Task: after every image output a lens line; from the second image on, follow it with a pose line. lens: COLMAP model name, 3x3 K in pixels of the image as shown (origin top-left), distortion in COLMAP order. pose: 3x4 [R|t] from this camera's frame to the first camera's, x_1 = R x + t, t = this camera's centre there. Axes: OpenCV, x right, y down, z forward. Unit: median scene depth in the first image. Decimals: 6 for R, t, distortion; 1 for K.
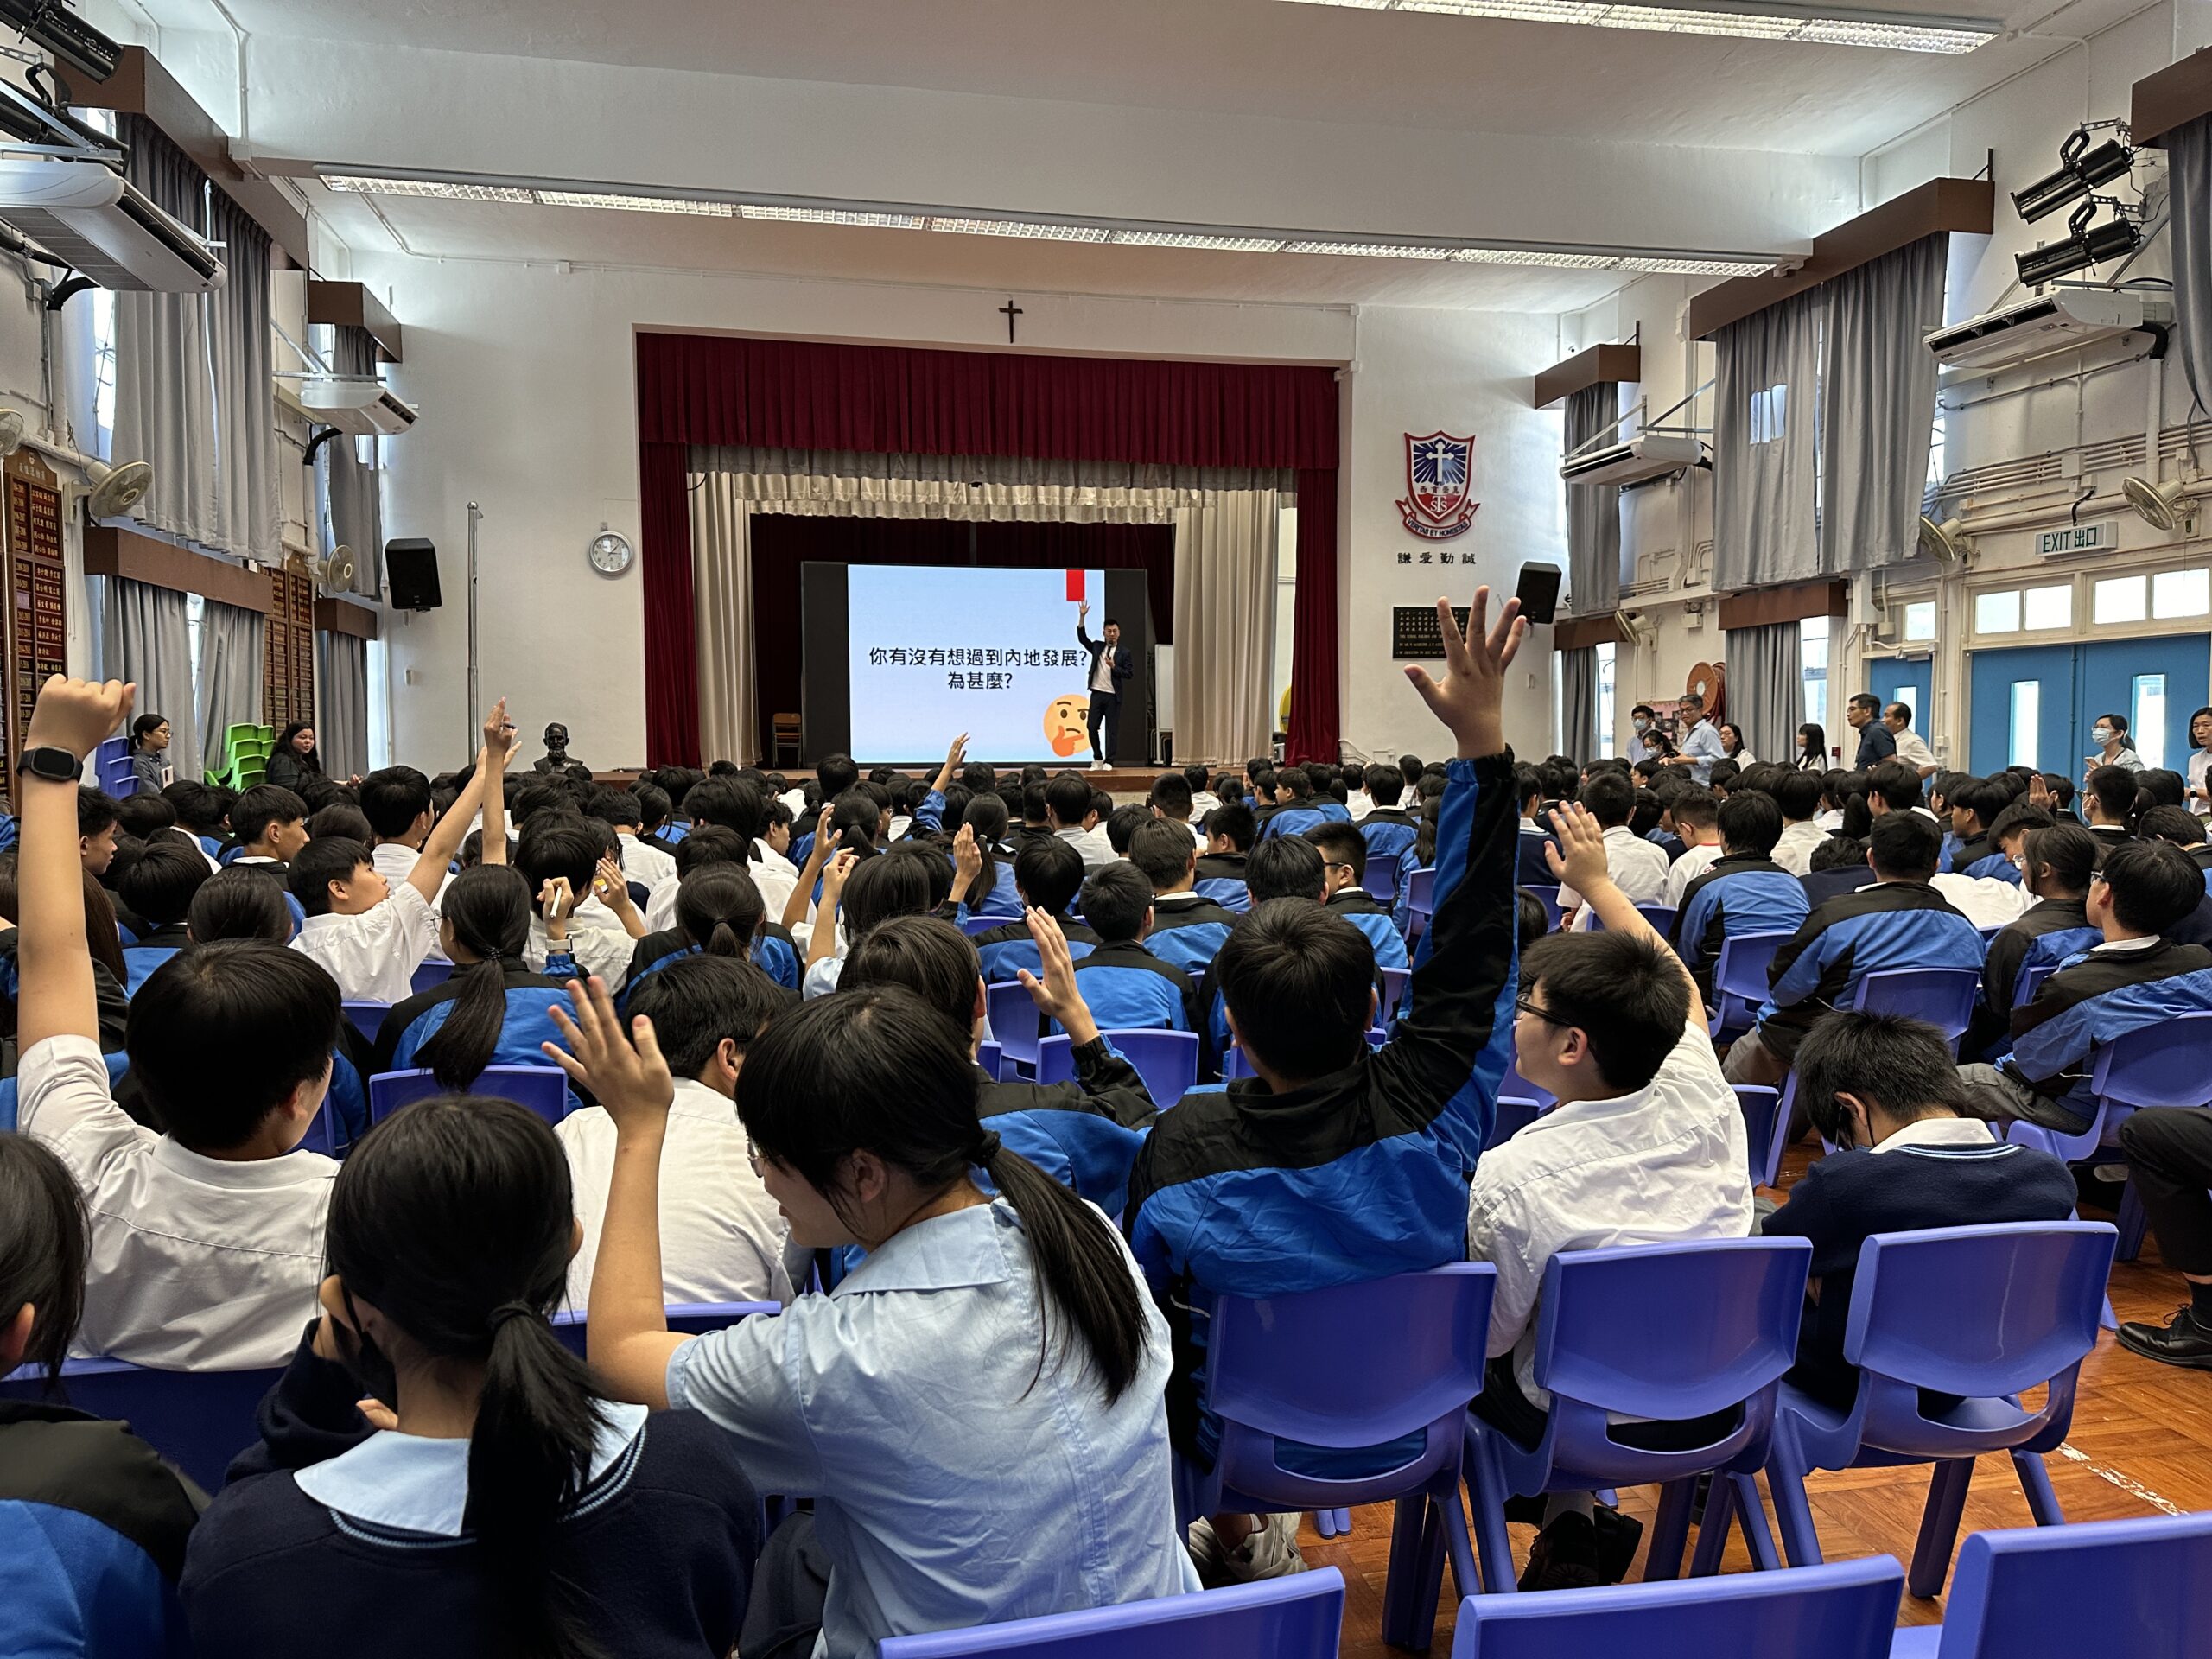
lens RADIAL K [[1502.8, 0, 1106.0], [0, 1502.8, 829.5], [0, 0, 1]] dist [0.003058, 0.000419]
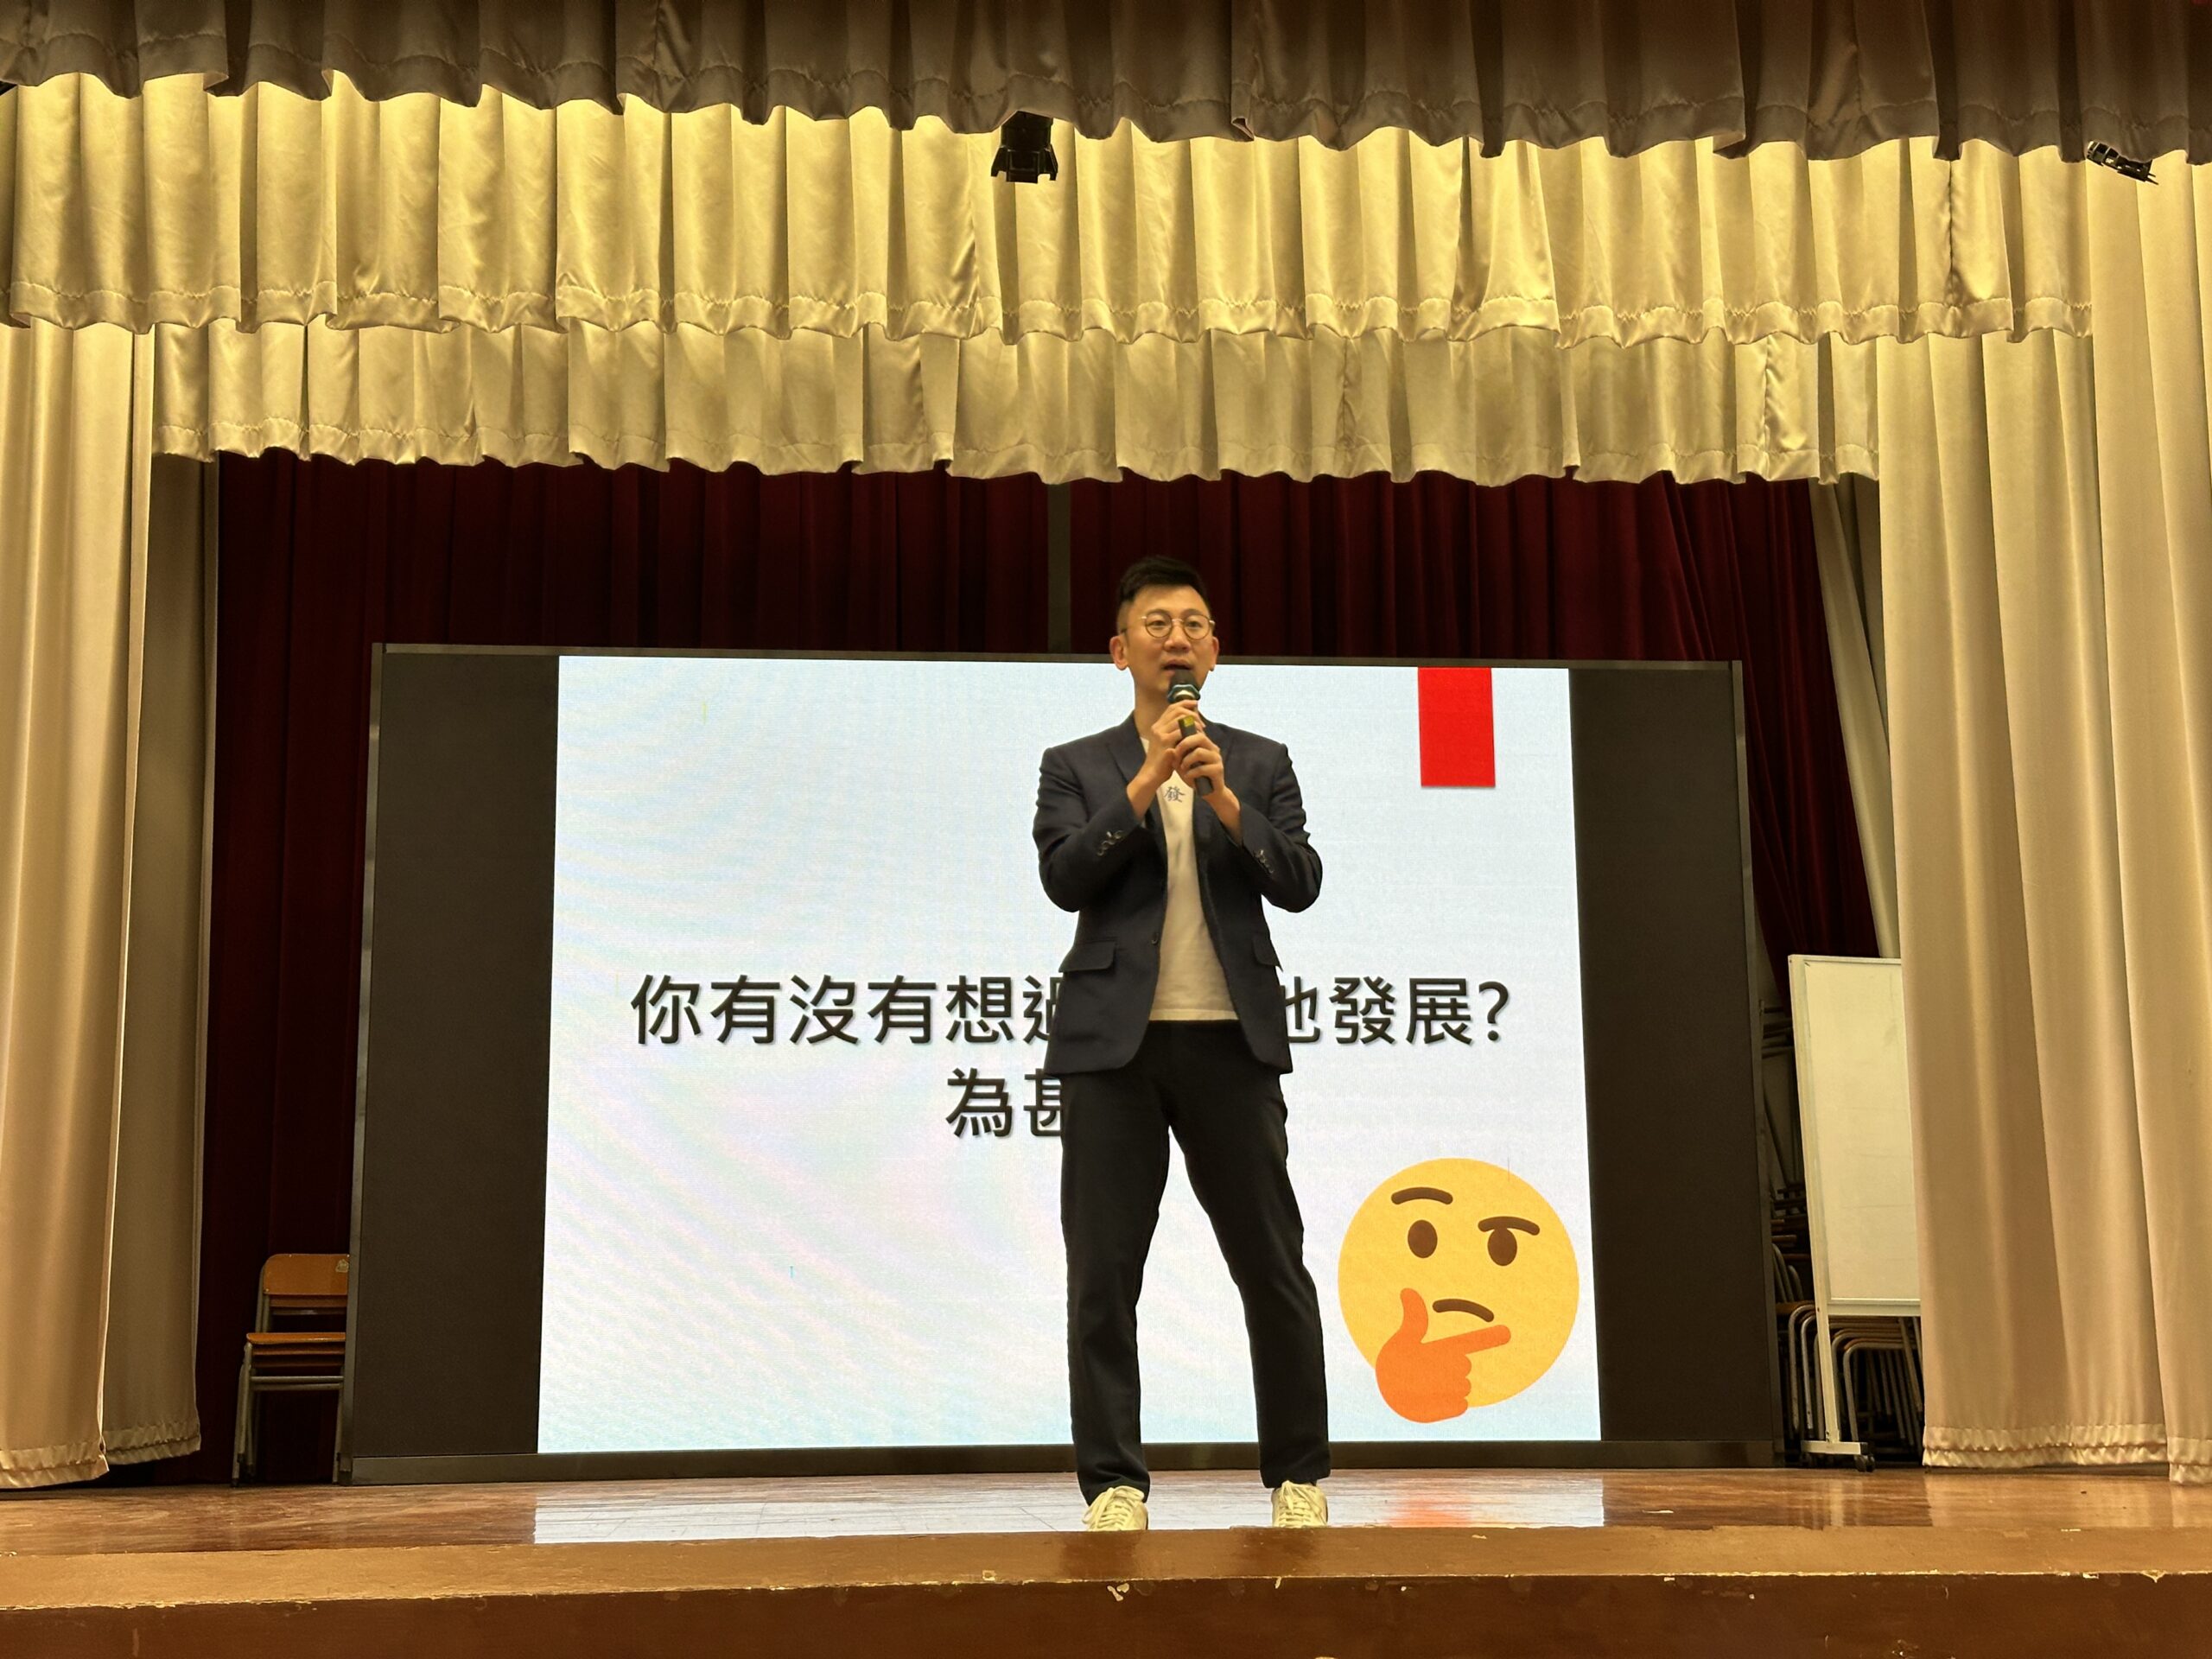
lens RADIAL K [[3110.7, 0, 1106.0], [0, 3110.7, 829.5], [0, 0, 1]] dist [0.217064, -0.534115]
pose [[0.994576, -0.024719, -0.101034, -0.026951], [0.000820, 0.973184, -0.230028, -0.025865], [0.104011, 0.228698, 0.967925, 0.503955]]
